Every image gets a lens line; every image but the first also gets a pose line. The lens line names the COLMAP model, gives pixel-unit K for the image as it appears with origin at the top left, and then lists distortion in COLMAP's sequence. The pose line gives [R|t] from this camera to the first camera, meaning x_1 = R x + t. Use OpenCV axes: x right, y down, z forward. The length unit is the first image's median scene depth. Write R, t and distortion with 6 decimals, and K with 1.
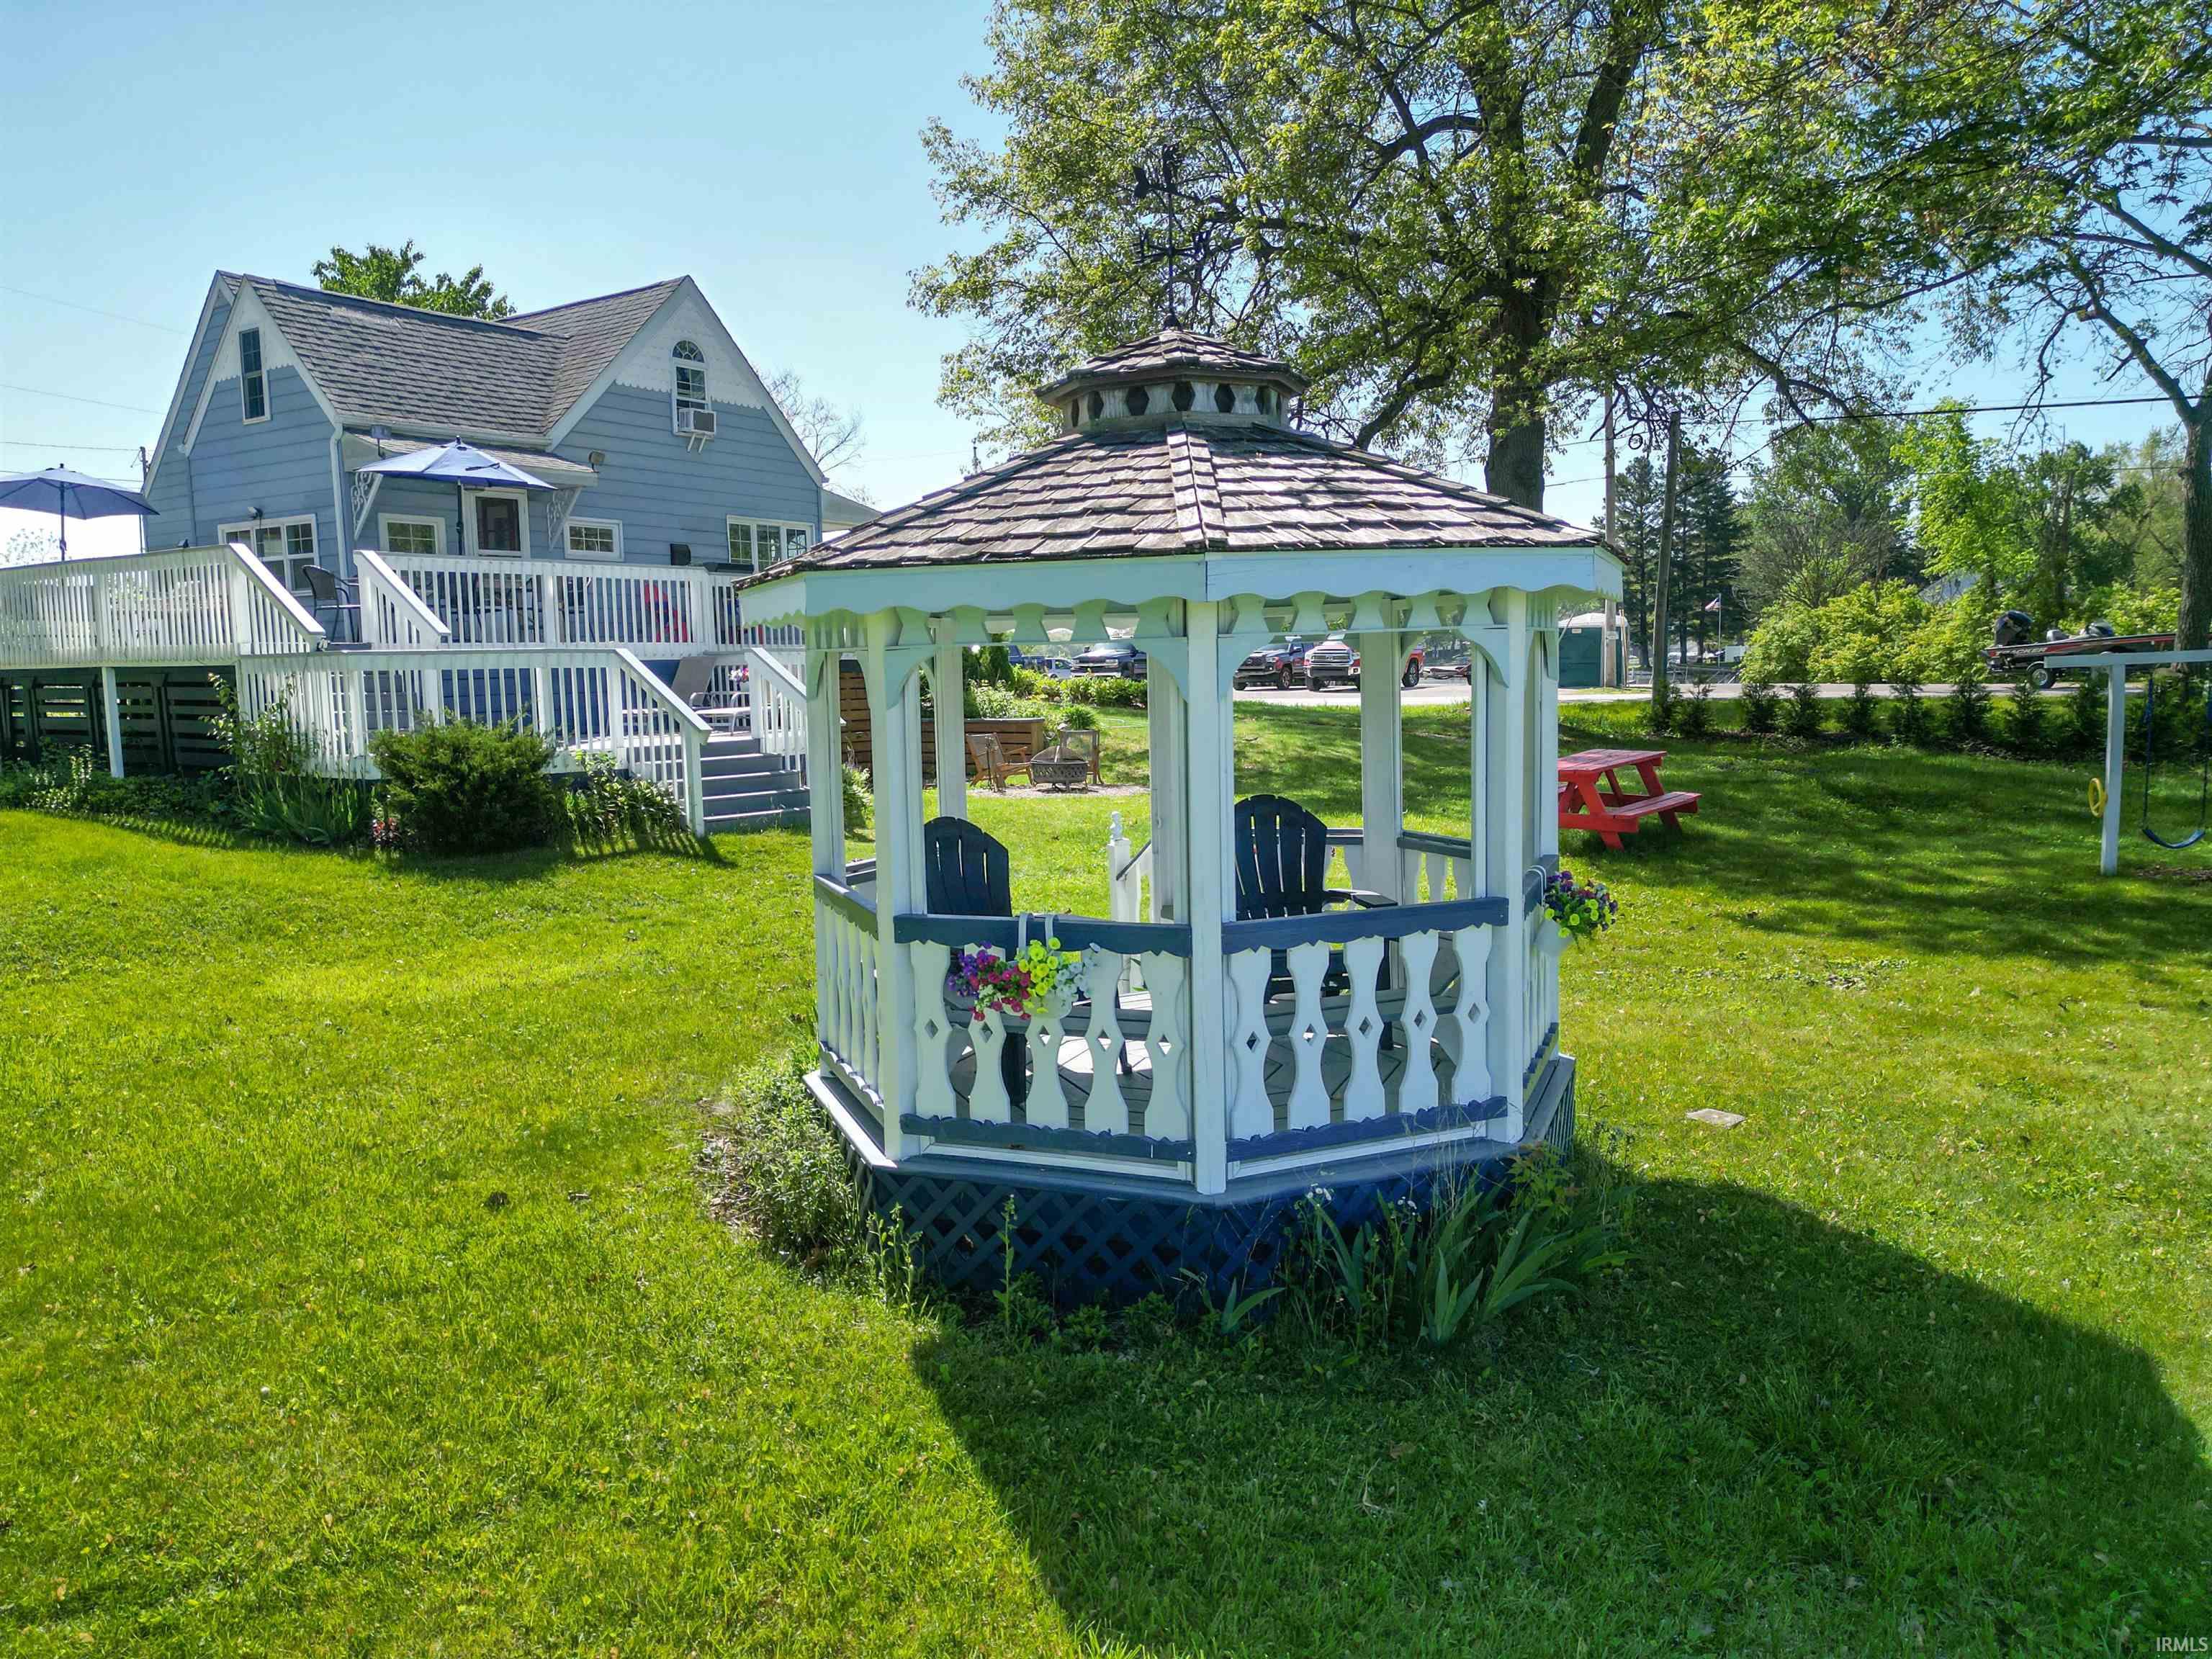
lens RADIAL K [[1539.6, 0, 1106.0], [0, 1539.6, 829.5], [0, 0, 1]] dist [0.081653, -0.088716]
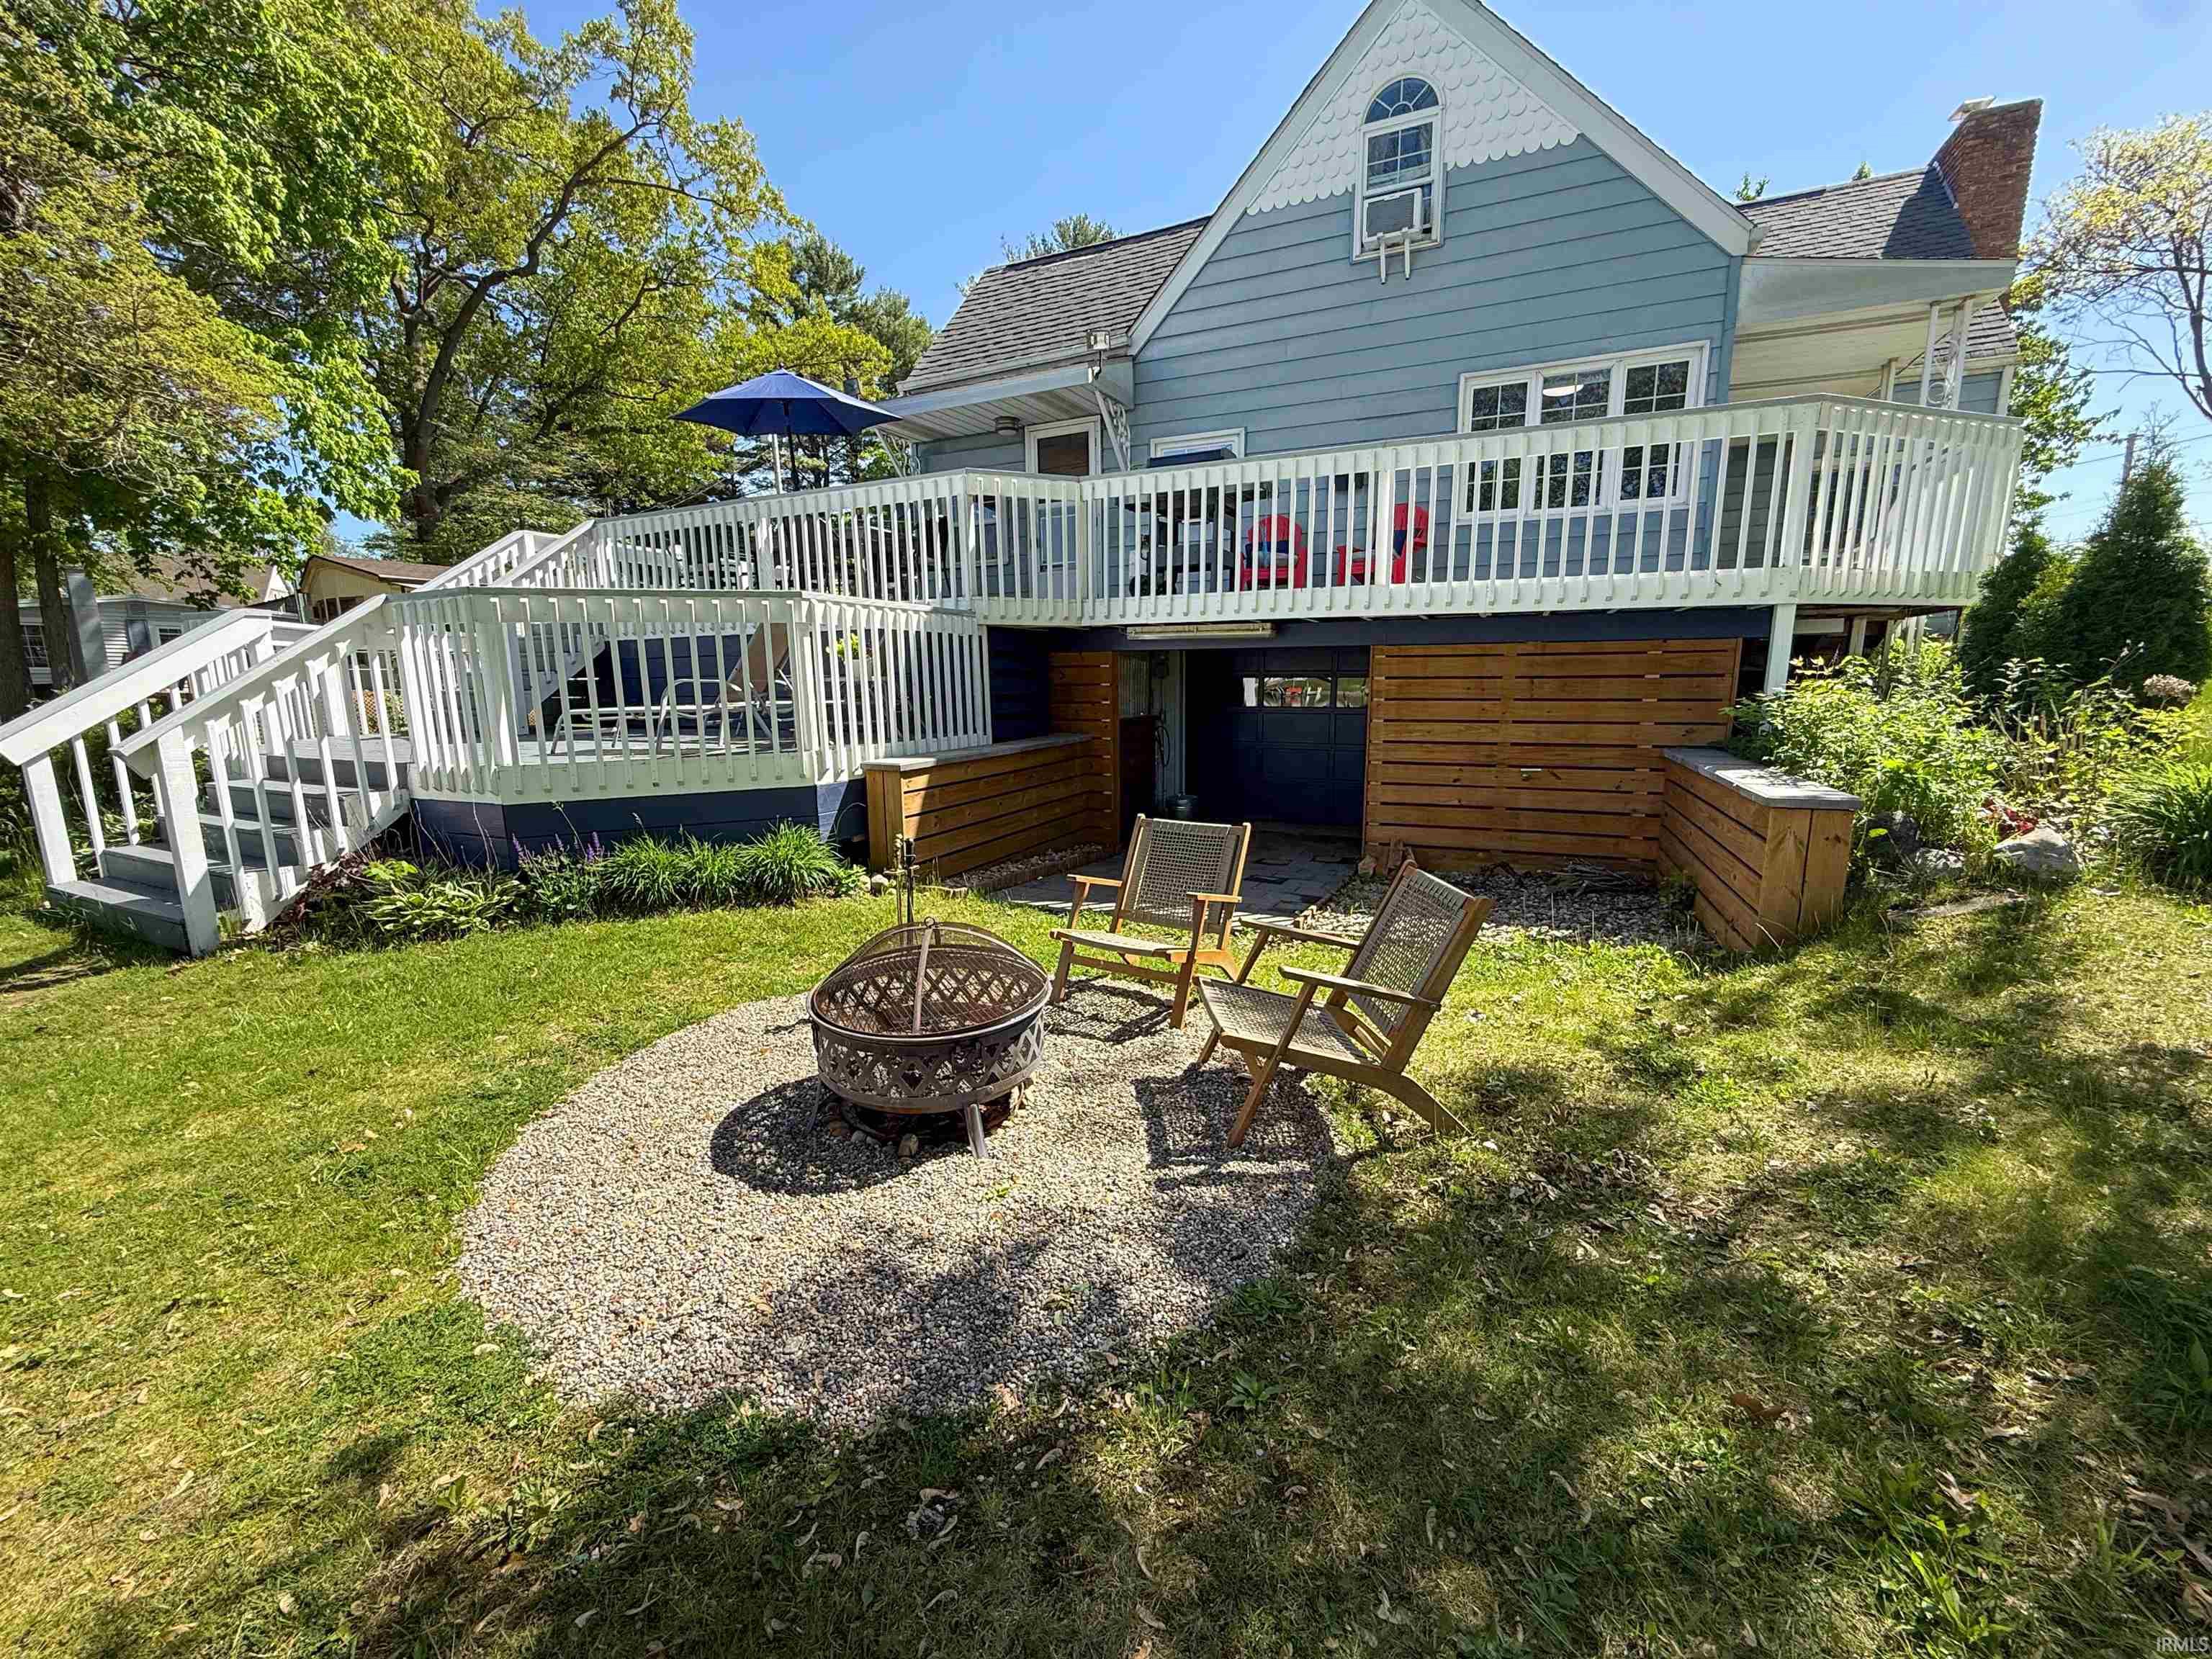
lens RADIAL K [[884.4, 0, 1106.0], [0, 884.4, 829.5], [0, 0, 1]] dist [0.000354, 0.000216]
pose [[0.179971, 0.180911, -0.966893, 0.107393], [-0.097685, 0.981371, 0.165437, -0.096711], [0.978810, 0.064677, 0.194290, 1.033596]]
